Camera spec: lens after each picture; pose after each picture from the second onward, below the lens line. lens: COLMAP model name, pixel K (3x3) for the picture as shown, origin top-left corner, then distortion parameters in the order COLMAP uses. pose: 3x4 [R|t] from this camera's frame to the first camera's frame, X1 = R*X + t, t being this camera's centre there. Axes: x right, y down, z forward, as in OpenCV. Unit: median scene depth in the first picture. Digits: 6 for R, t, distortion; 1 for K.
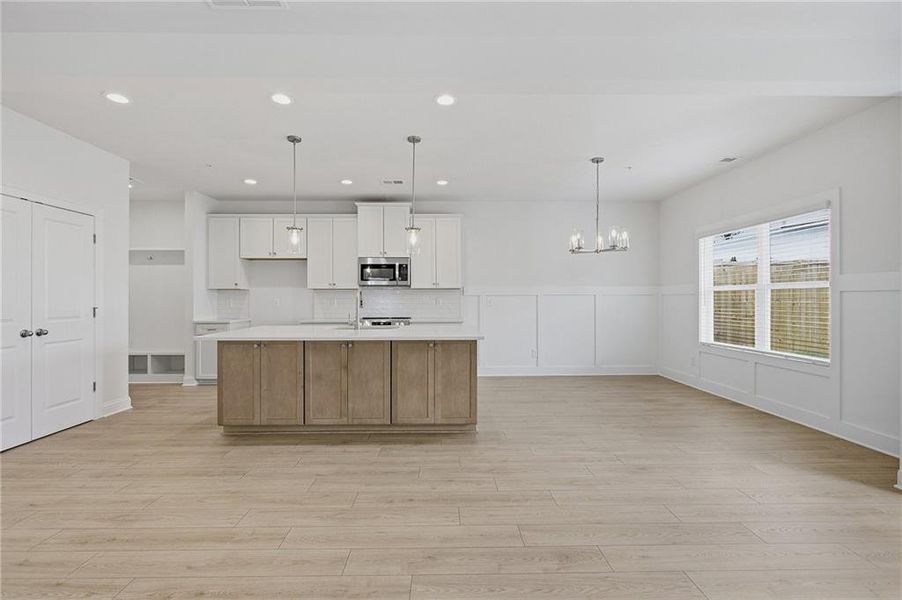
lens RADIAL K [[404.4, 0, 447.4], [0, 404.4, 298.5], [0, 0, 1]] dist [0.000322, -0.001048]
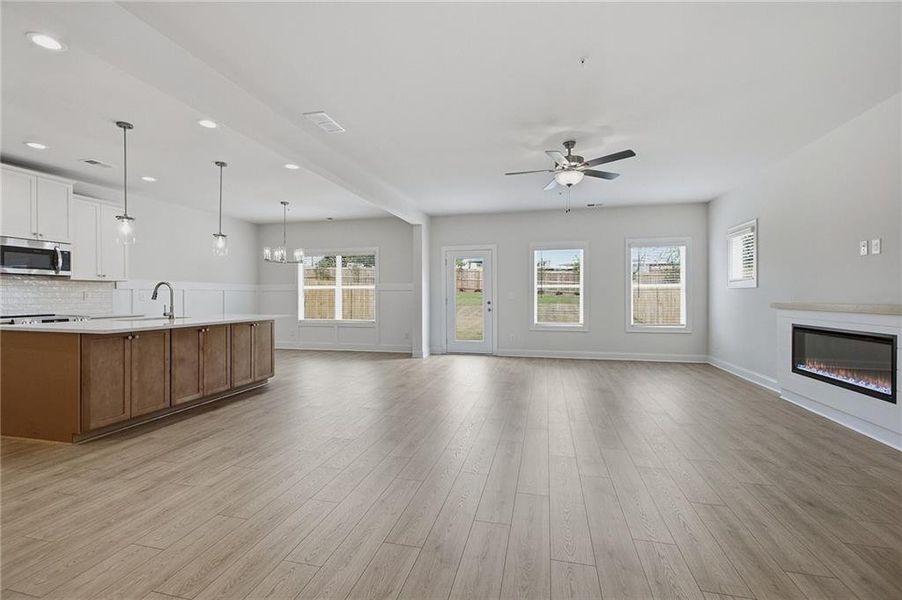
lens RADIAL K [[404.4, 0, 448.0], [0, 404.4, 299.0], [0, 0, 1]] dist [0.000322, -0.001048]
pose [[0.253823, -0.006653, 0.967228, -0.977573], [-0.000736, 0.999975, 0.007071, 0.012485], [-0.967250, -0.002507, 0.253812, 0.002964]]
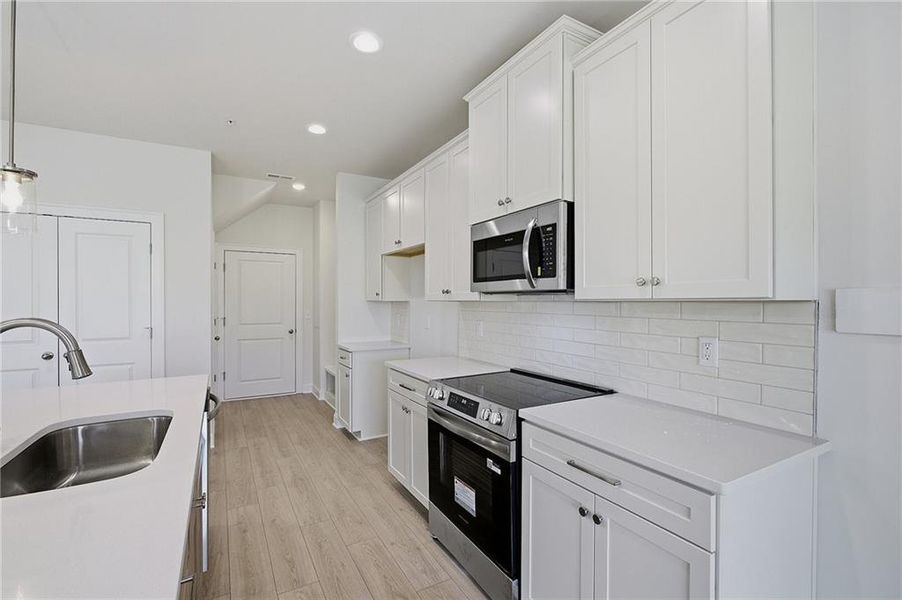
lens RADIAL K [[404.4, 0, 447.3], [0, 404.4, 299.6], [0, 0, 1]] dist [0.000322, -0.001048]
pose [[0.473713, 0.000840, -0.880679, 0.181336], [-0.000212, 1.000000, 0.000840, -0.035472], [0.880679, -0.000211, 0.473713, 1.046005]]
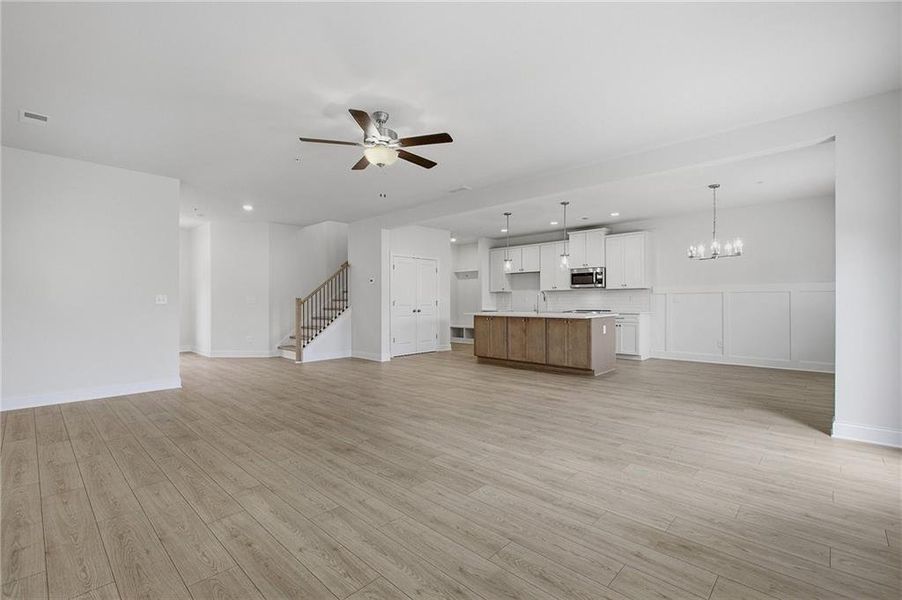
lens RADIAL K [[404.4, 0, 446.7], [0, 404.4, 299.9], [0, 0, 1]] dist [0.000322, -0.001048]
pose [[0.714717, -0.001658, -0.699412, 0.664619], [0.001078, 0.999999, -0.001270, 0.017448], [0.699413, 0.000154, 0.714717, -0.507066]]
